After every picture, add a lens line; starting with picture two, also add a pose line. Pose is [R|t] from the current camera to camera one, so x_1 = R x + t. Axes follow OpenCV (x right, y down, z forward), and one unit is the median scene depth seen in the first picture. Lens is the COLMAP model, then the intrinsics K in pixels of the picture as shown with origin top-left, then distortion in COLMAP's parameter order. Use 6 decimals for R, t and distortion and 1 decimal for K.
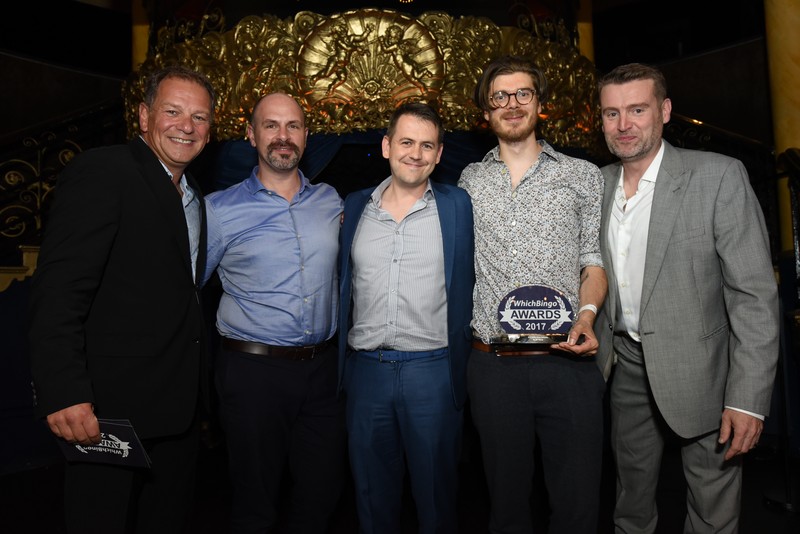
lens RADIAL K [[587.0, 0, 401.3], [0, 587.0, 266.8], [0, 0, 1]] dist [-0.030445, 0.030162]
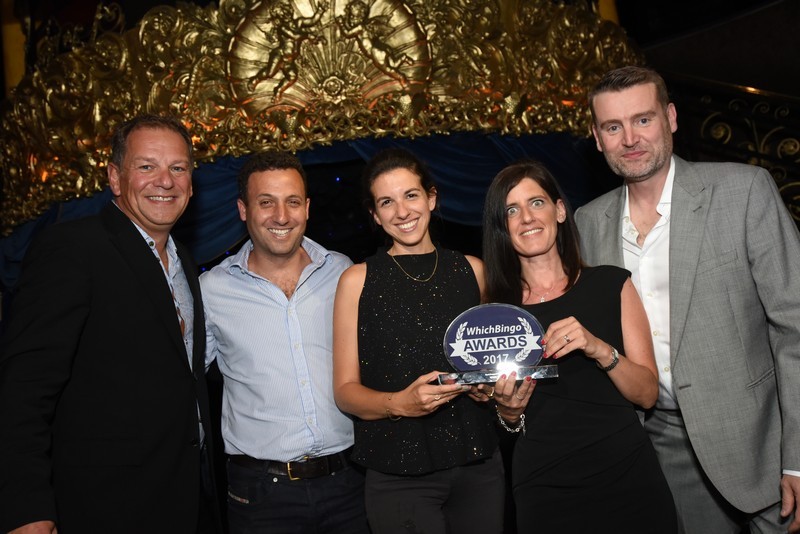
lens RADIAL K [[762.2, 0, 408.2], [0, 762.2, 260.0], [0, 0, 1]] dist [-0.012505, 0.000000]
pose [[0.994098, -0.103830, 0.031454, -0.010102], [0.106178, 0.990659, -0.085561, -0.000115], [-0.022276, 0.088396, 0.995836, 0.072071]]
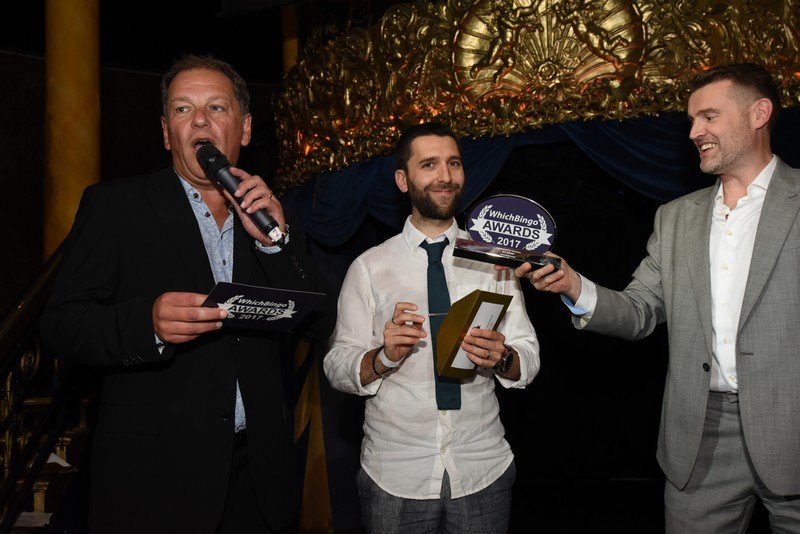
lens RADIAL K [[793.7, 0, 391.5], [0, 793.7, 275.2], [0, 0, 1]] dist [-0.022755, 0.000000]
pose [[0.941692, -0.048791, -0.332919, 0.091512], [0.044651, 0.998801, -0.020081, -0.021981], [0.333499, 0.004045, 0.942742, -0.064180]]
